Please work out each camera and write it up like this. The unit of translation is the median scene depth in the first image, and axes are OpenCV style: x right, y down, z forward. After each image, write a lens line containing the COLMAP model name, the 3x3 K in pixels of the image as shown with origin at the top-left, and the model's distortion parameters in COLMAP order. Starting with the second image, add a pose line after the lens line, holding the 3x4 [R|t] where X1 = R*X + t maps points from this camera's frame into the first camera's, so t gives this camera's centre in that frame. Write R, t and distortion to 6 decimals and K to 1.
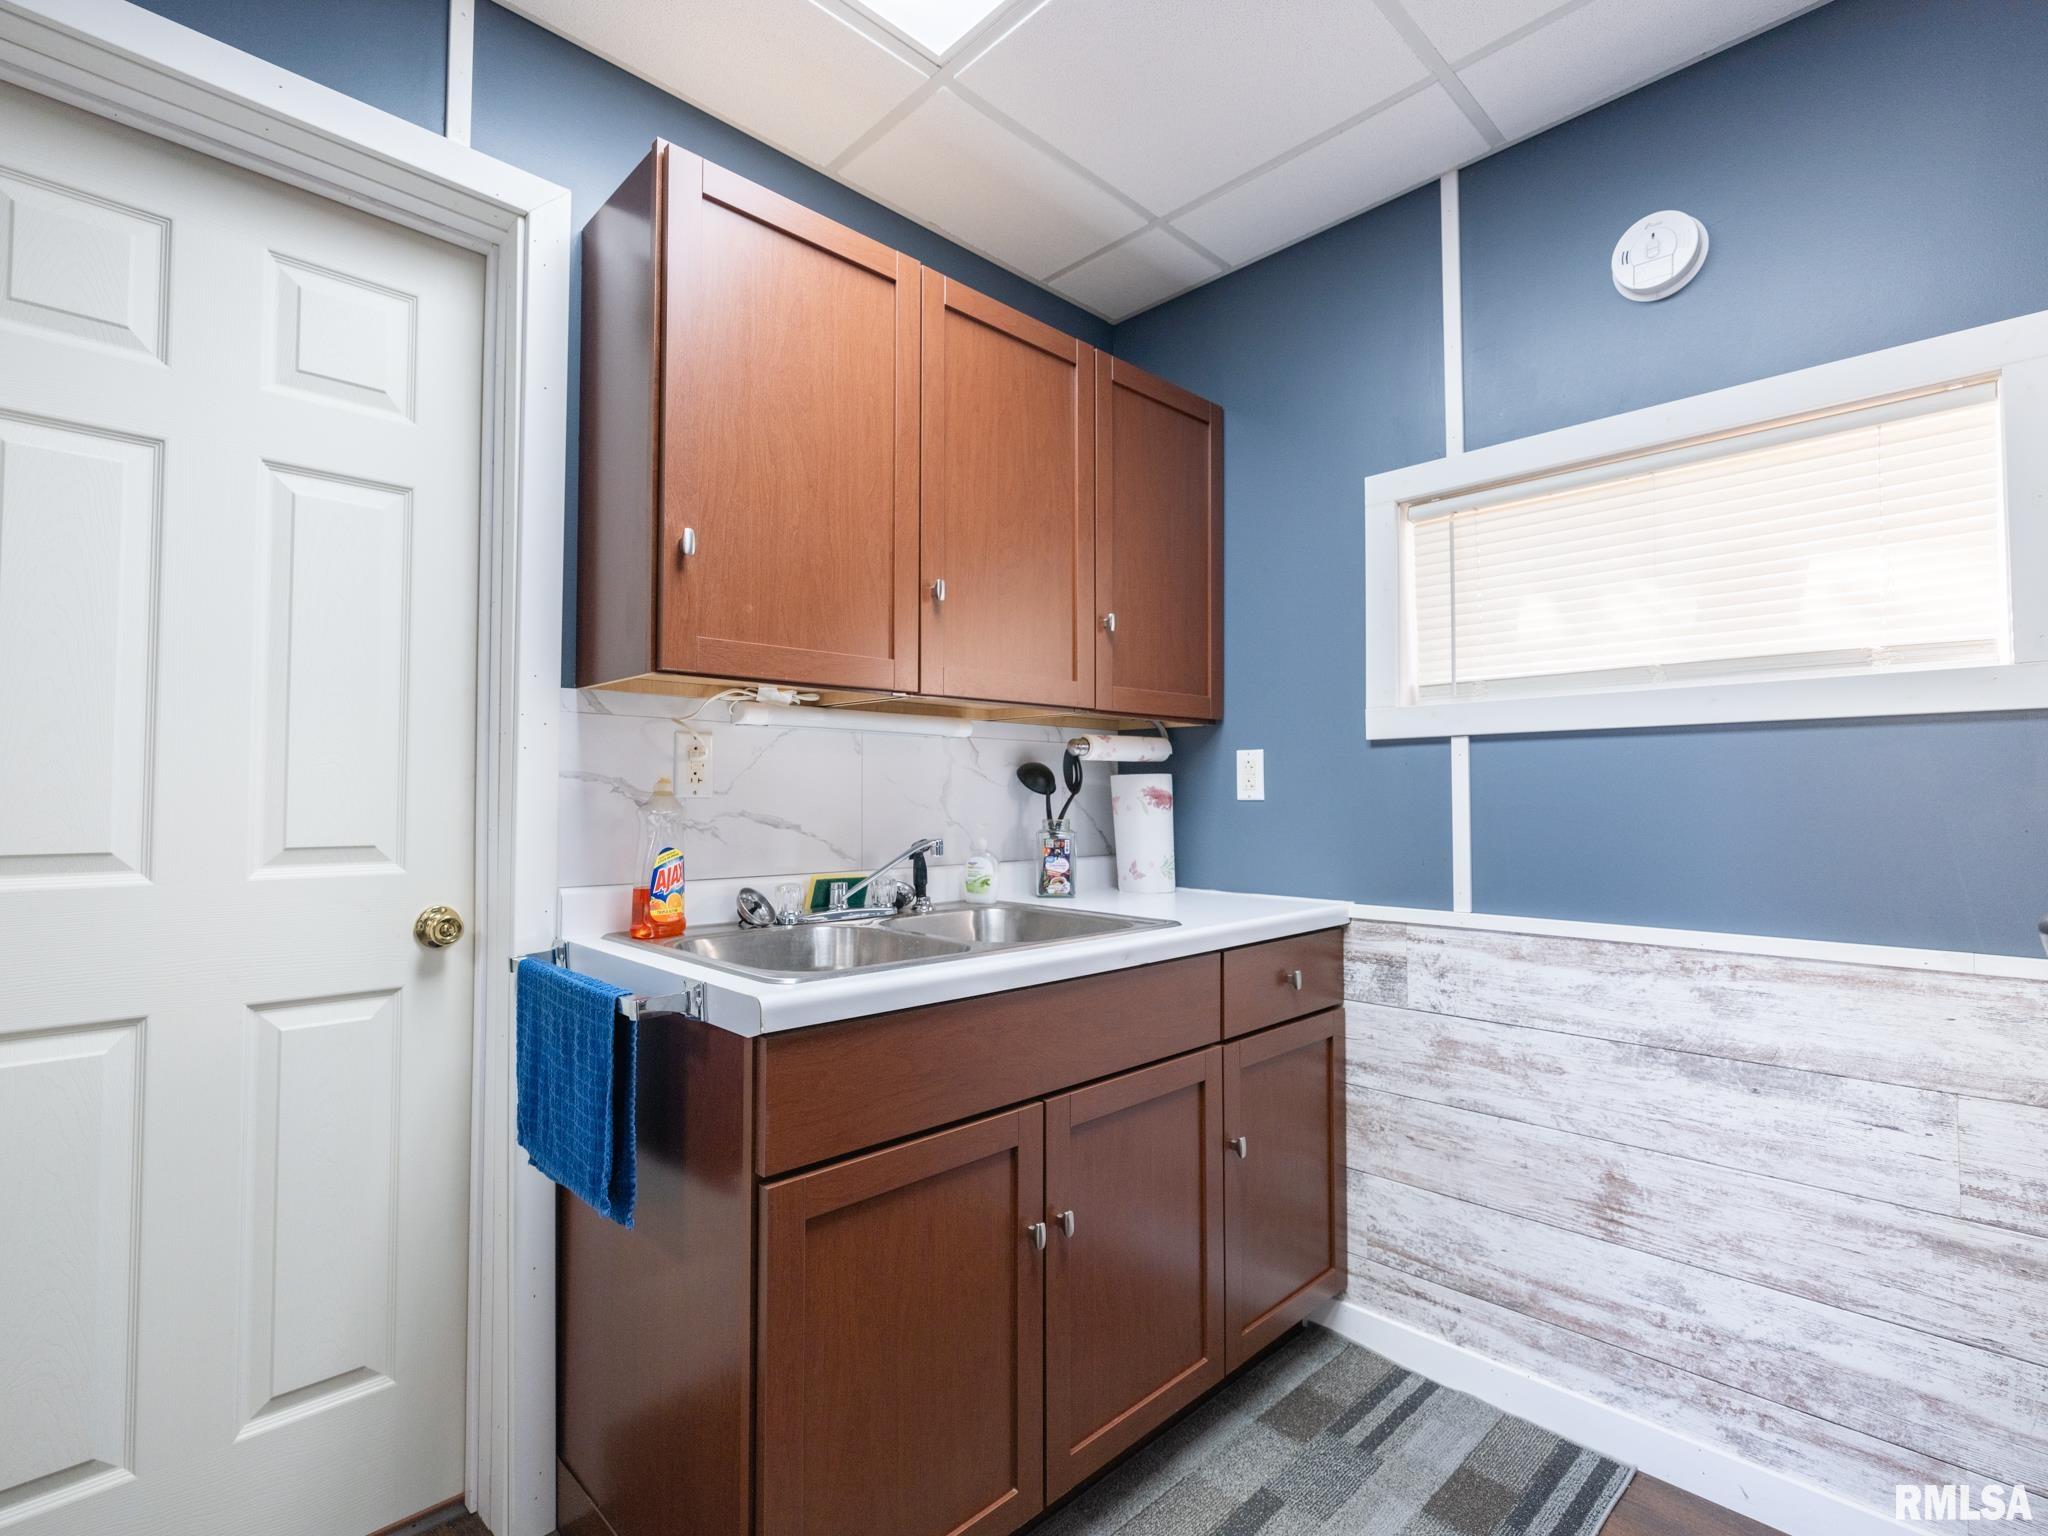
lens RADIAL K [[970.2, 0, 1019.1], [0, 970.2, 771.8], [0, 0, 1]] dist [0.001411, 0.000380]
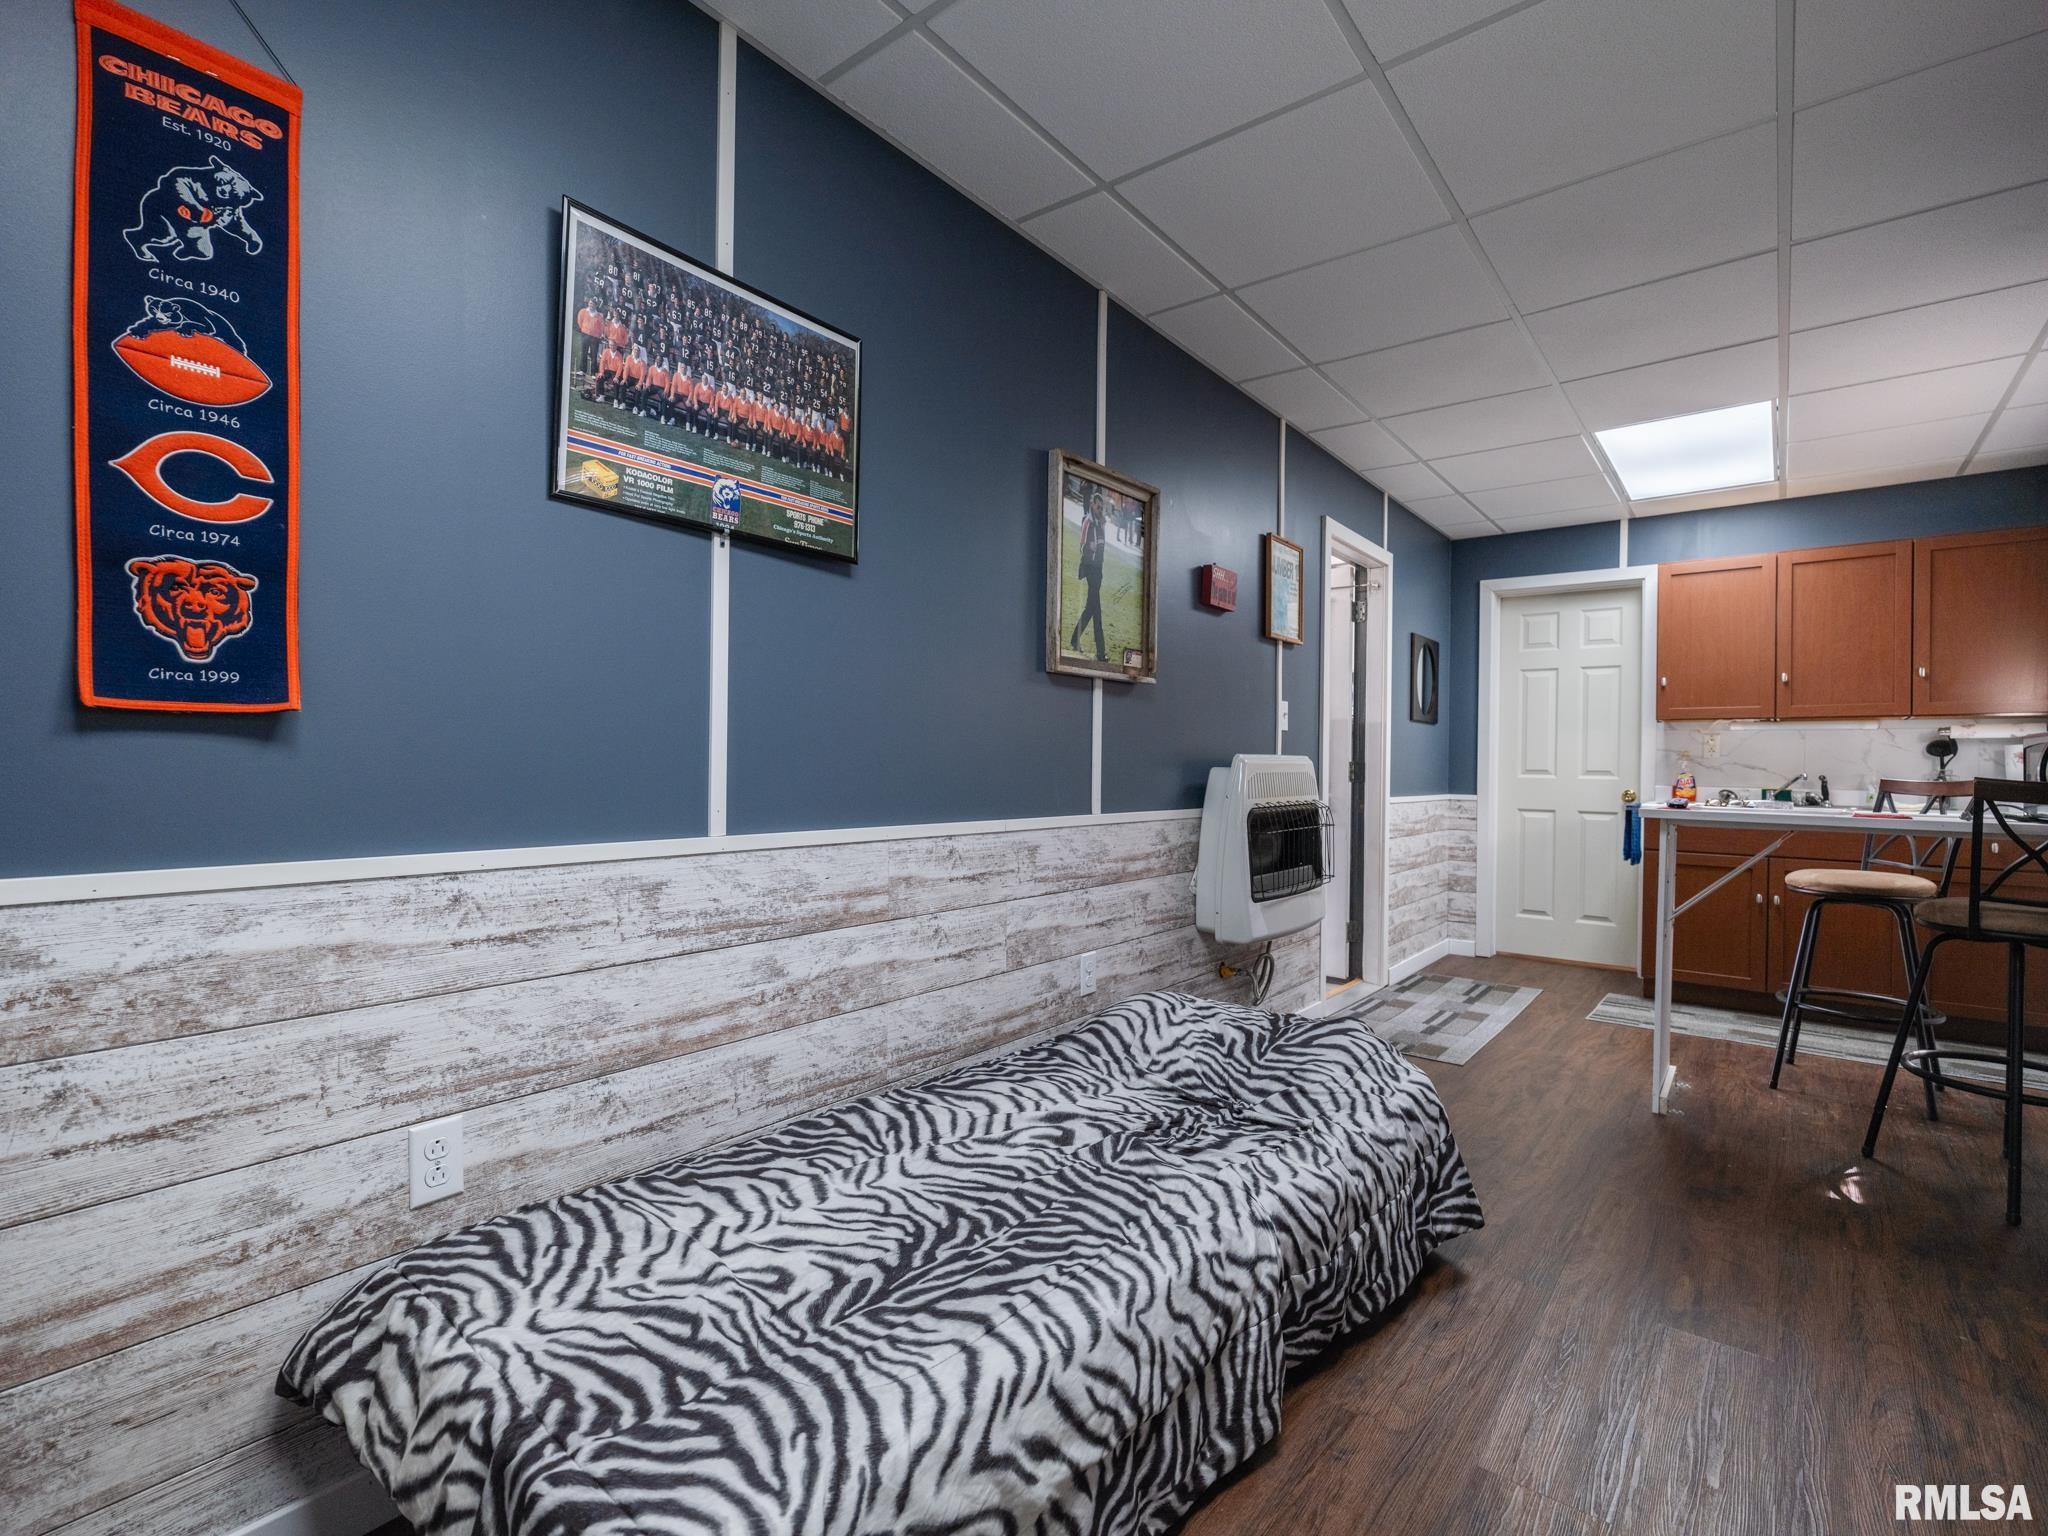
lens RADIAL K [[970.2, 0, 1016.2], [0, 970.2, 768.7], [0, 0, 1]] dist [0.001411, 0.000380]
pose [[0.141599, 0.004802, -0.989913, 1.958042], [0.013640, 0.999884, 0.006802, 0.012035], [0.989830, -0.014465, 0.141517, -1.263192]]
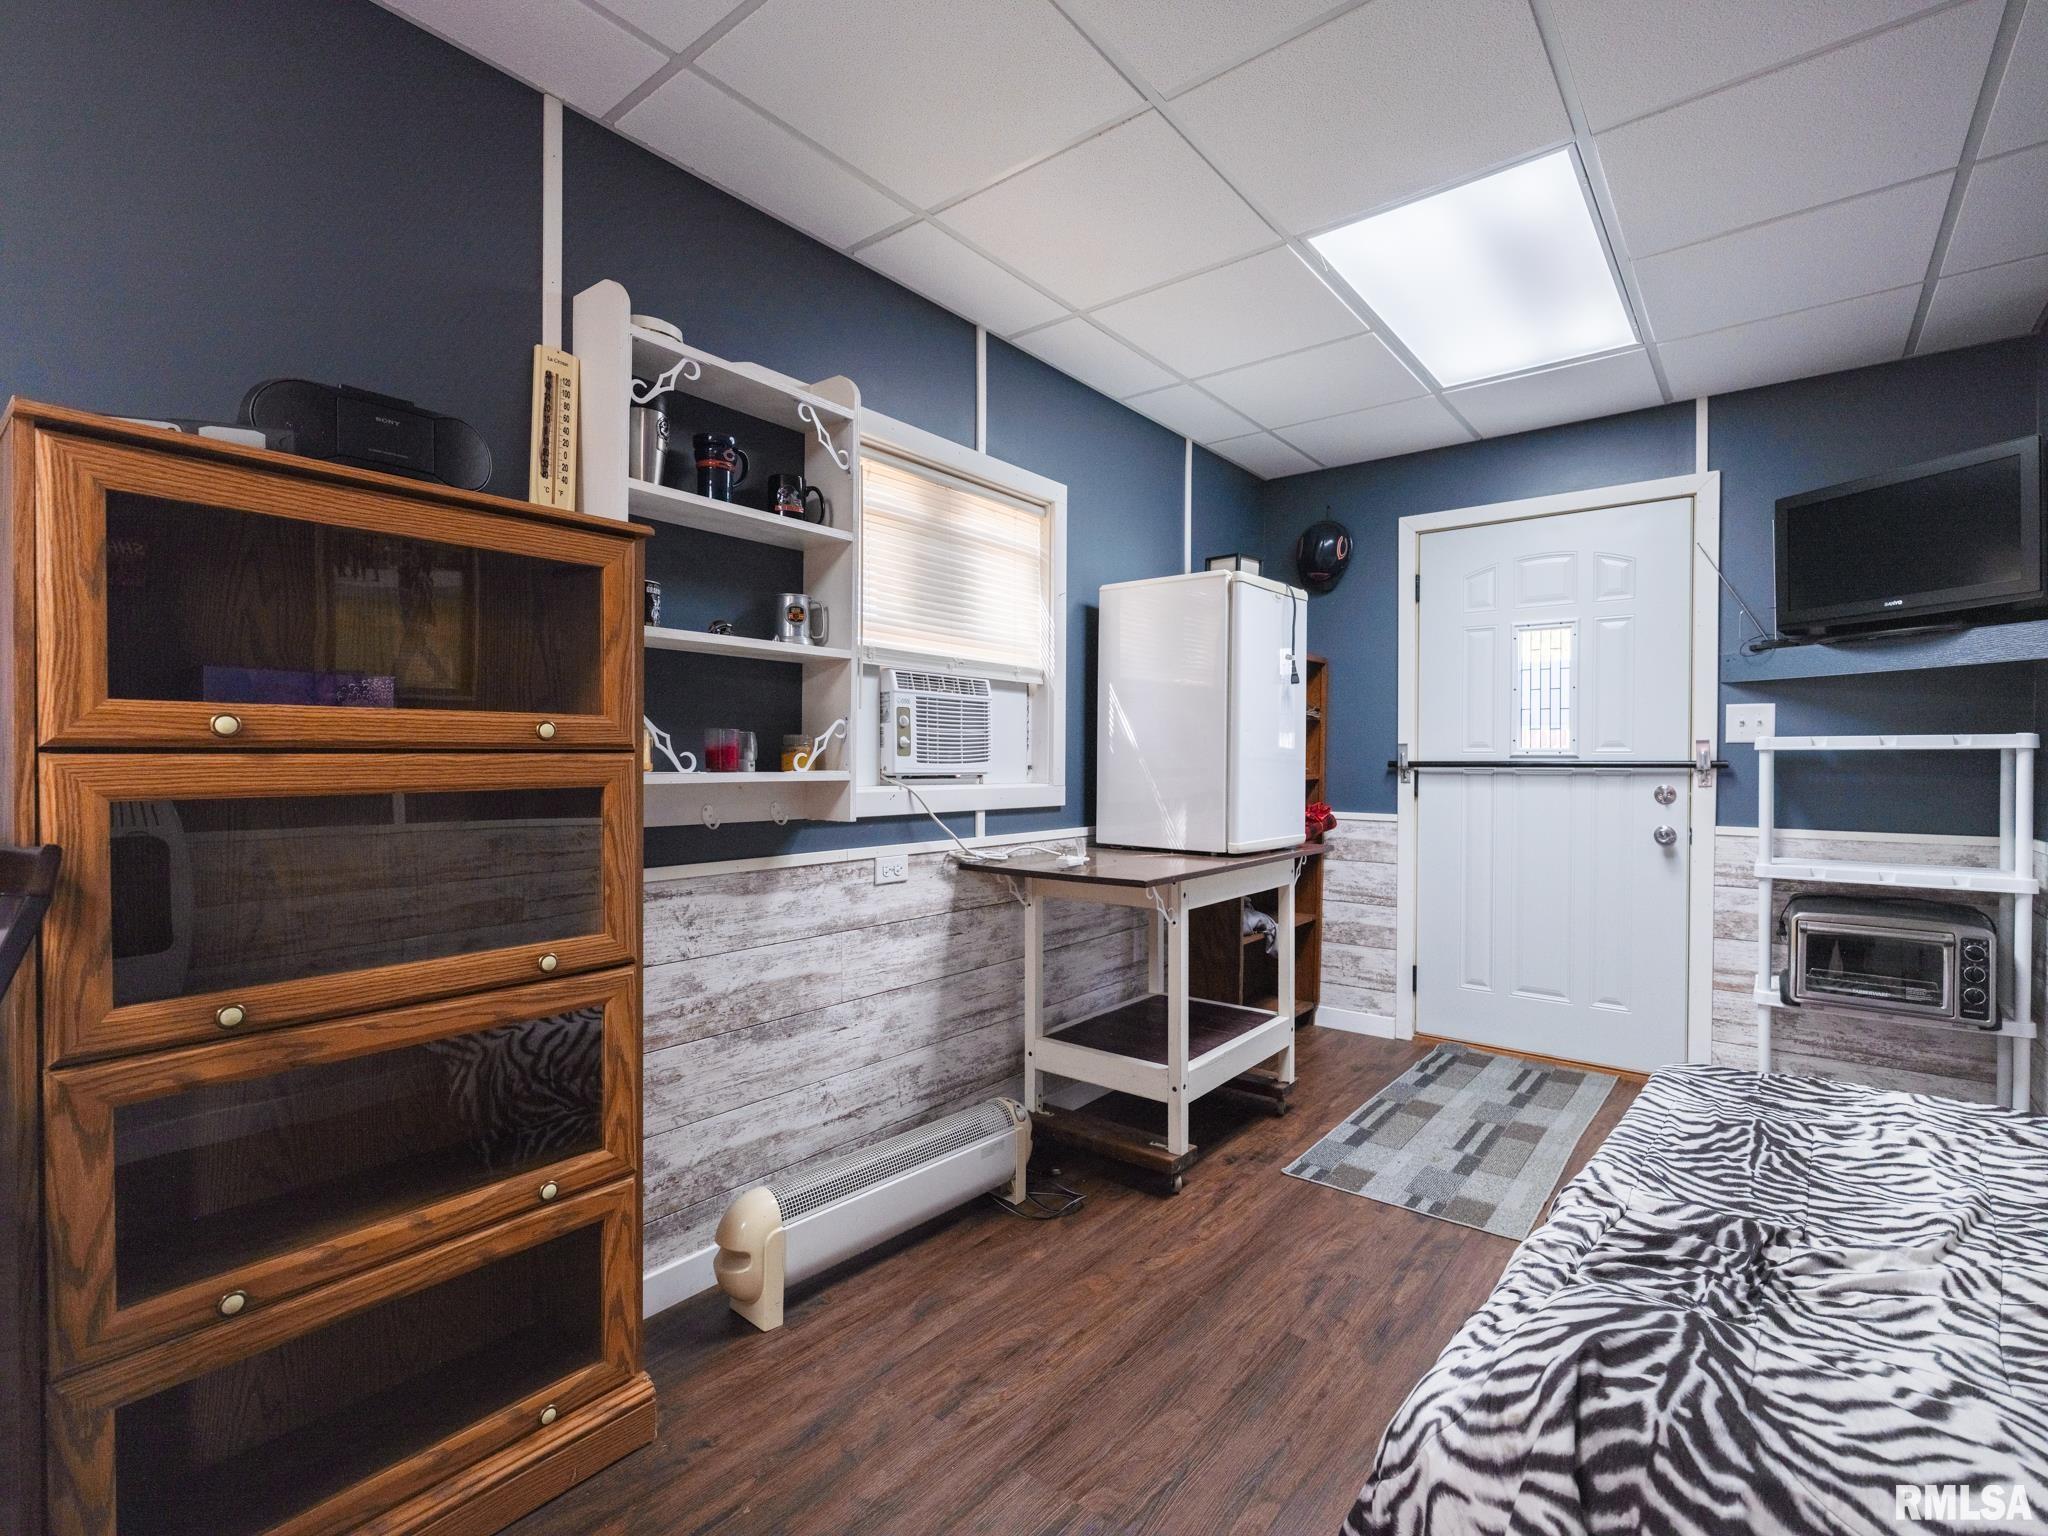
lens RADIAL K [[970.2, 0, 1026.9], [0, 970.2, 765.5], [0, 0, 1]] dist [0.001411, 0.000380]
pose [[-0.138314, -0.002093, 0.990386, -2.009474], [-0.024811, 0.999691, -0.001352, 0.068234], [-0.990078, -0.024759, -0.138323, 2.247139]]
